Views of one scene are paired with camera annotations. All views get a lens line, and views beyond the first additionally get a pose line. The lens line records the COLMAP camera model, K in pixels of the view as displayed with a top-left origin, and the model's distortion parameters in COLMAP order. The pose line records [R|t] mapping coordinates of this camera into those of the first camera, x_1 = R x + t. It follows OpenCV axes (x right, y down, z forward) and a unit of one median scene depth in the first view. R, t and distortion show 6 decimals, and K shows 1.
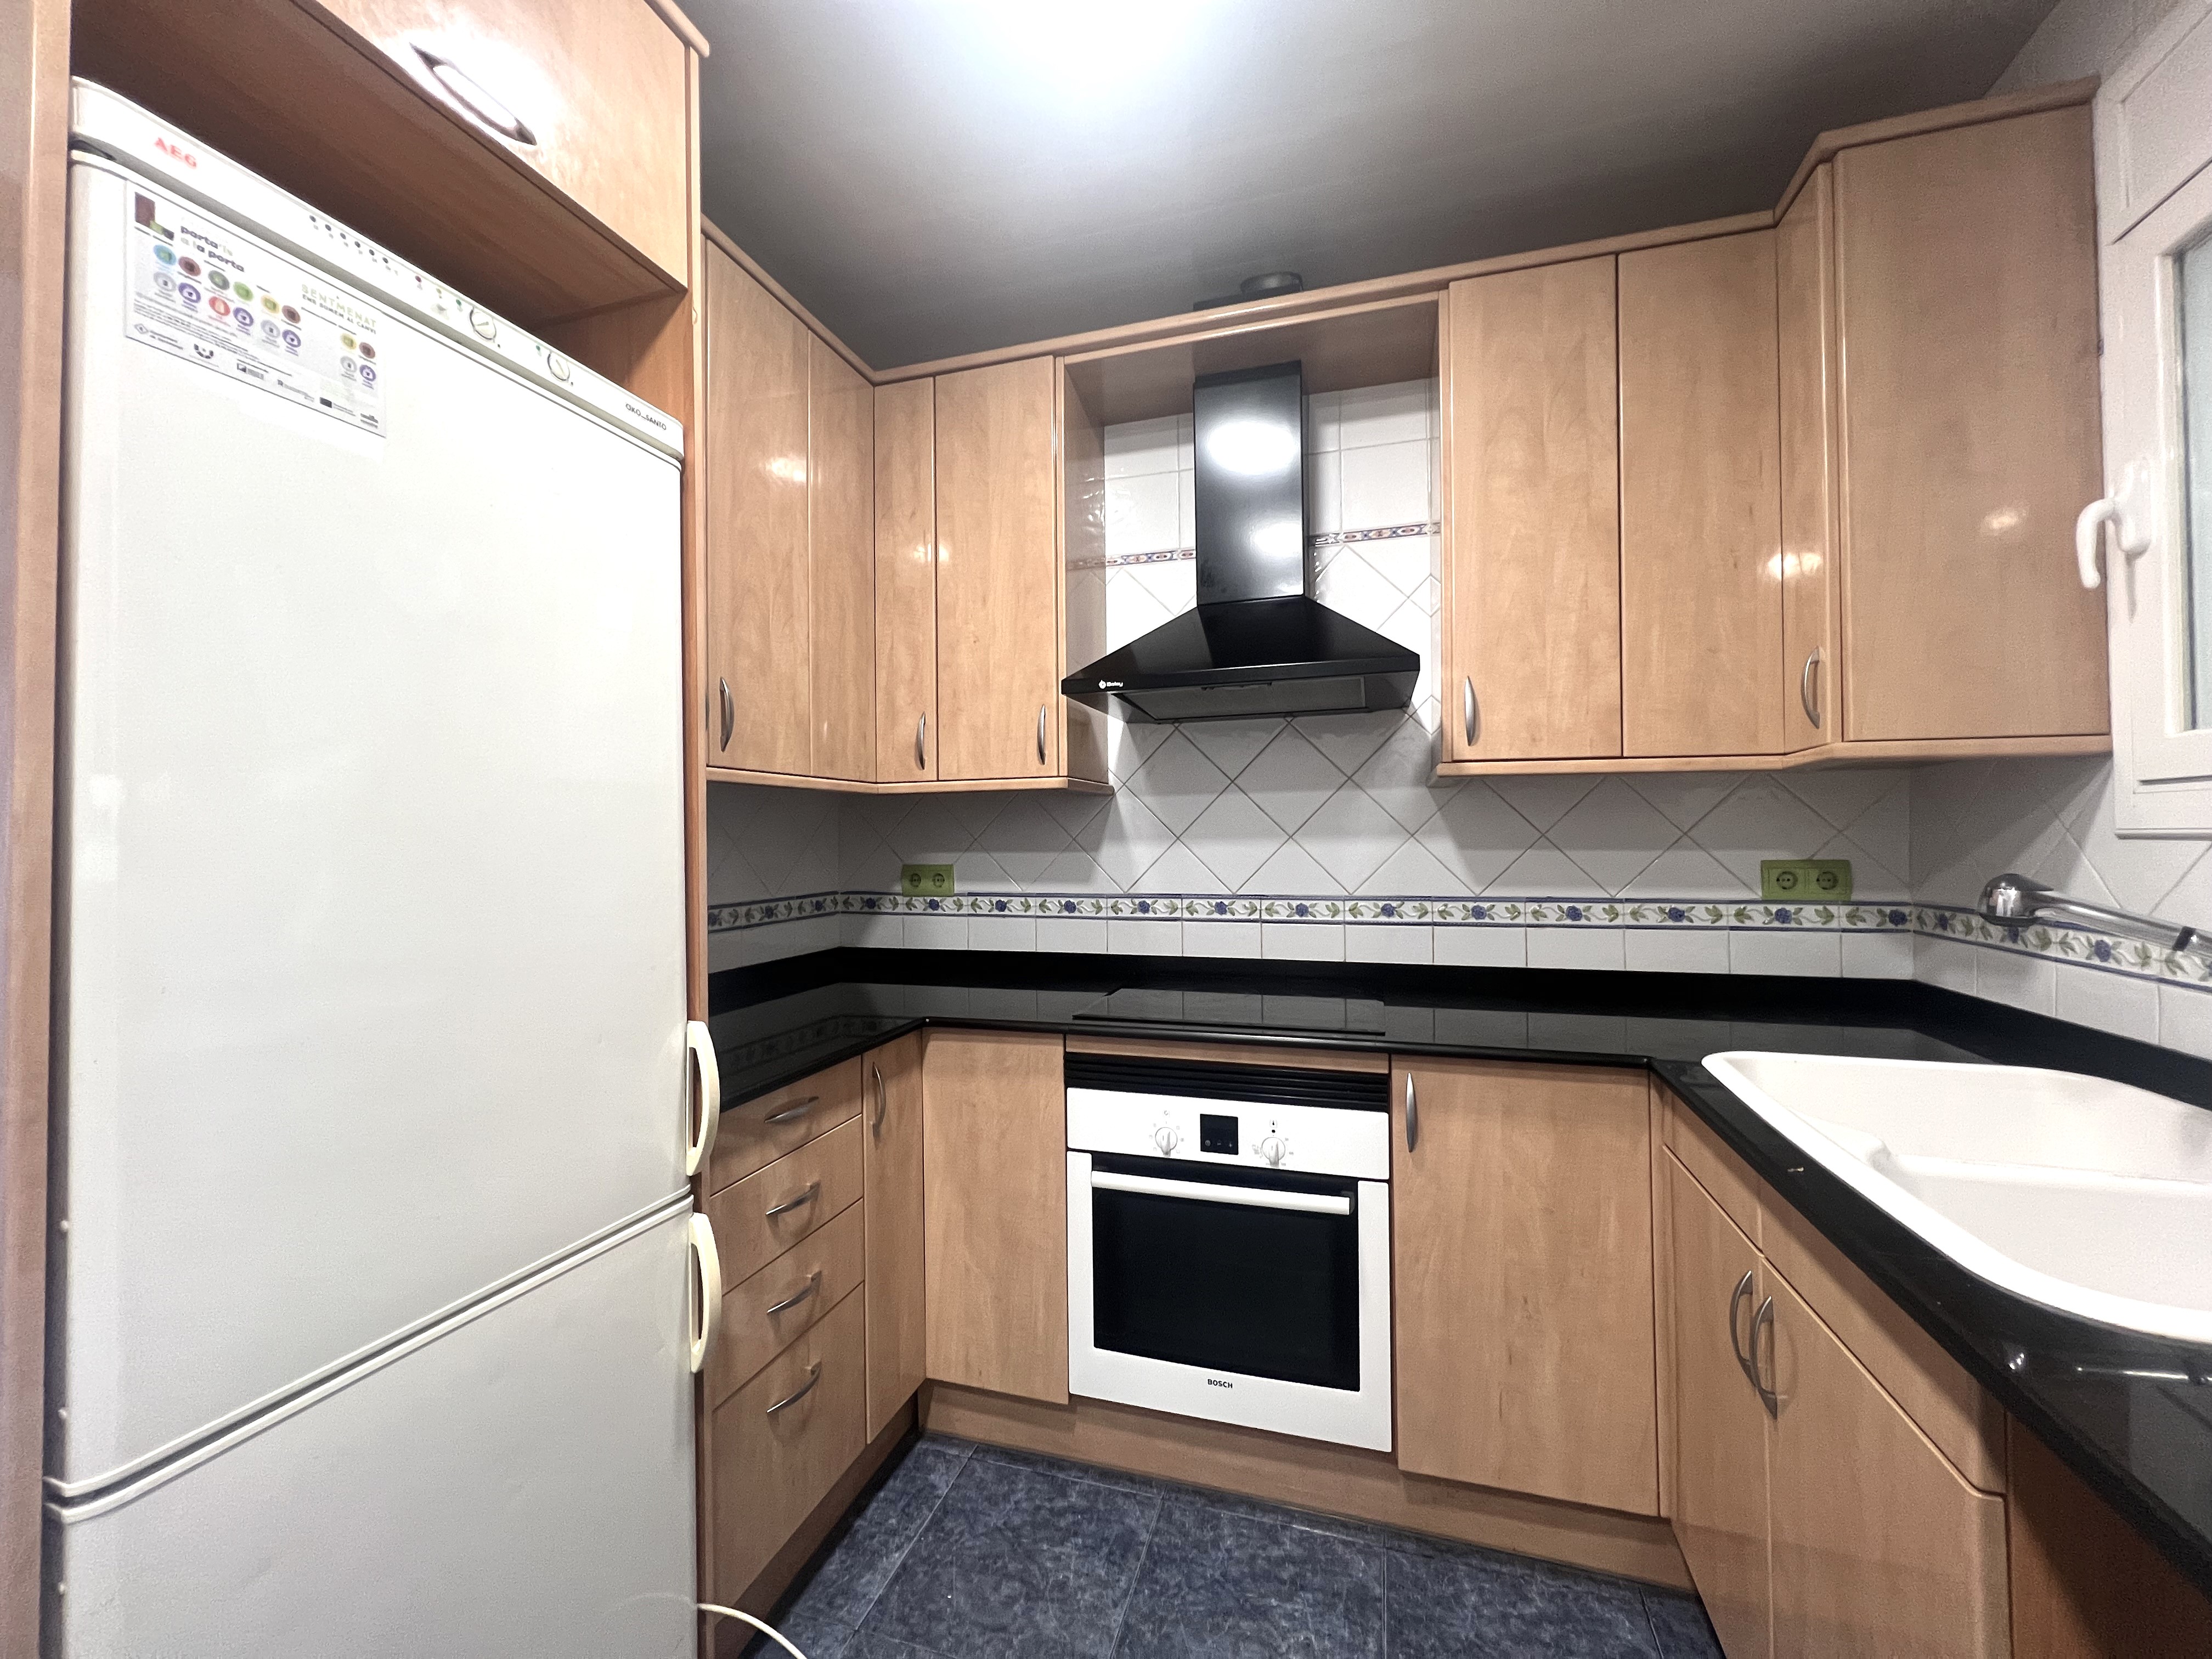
lens RADIAL K [[880.5, 0, 1110.0], [0, 880.5, 825.6], [0, 0, 1]] dist [-0.003757, 0.000582]
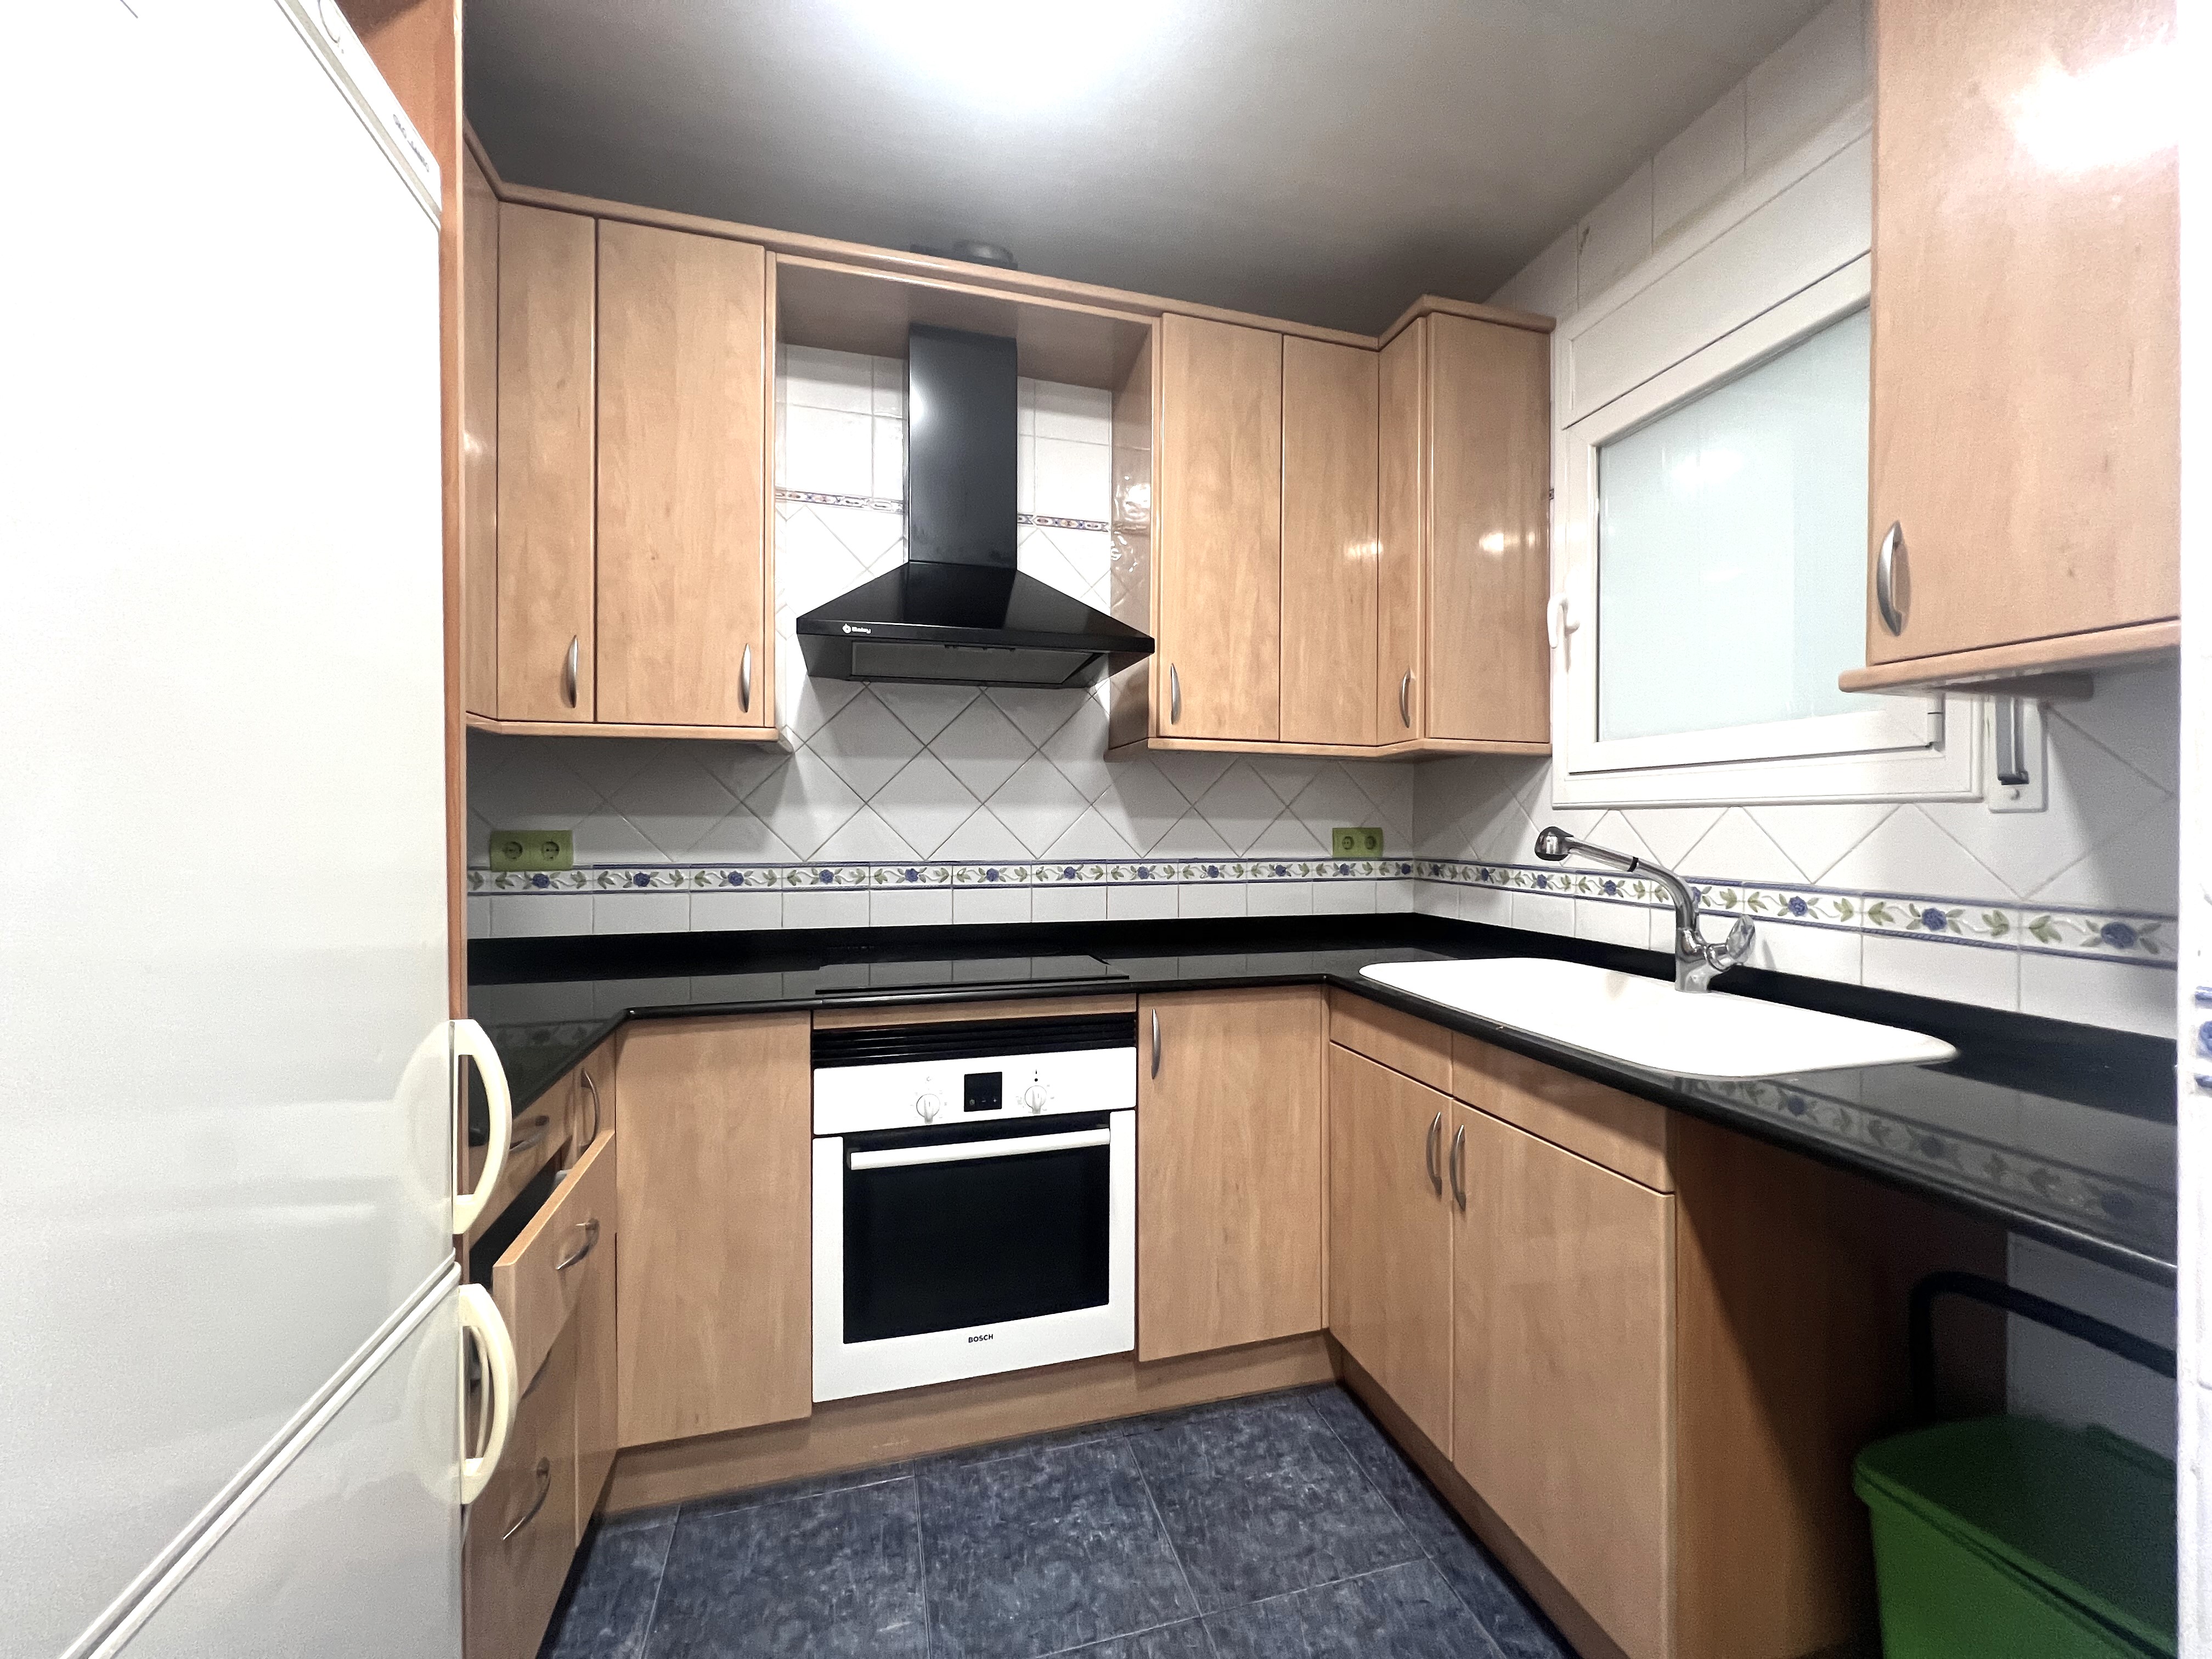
lens RADIAL K [[880.5, 0, 1104.4], [0, 880.5, 825.3], [0, 0, 1]] dist [-0.003757, 0.000582]
pose [[0.840397, 0.010528, 0.541868, -0.292870], [-0.018465, 0.999787, 0.009213, 0.032995], [-0.541656, -0.017749, 0.840413, 0.081922]]
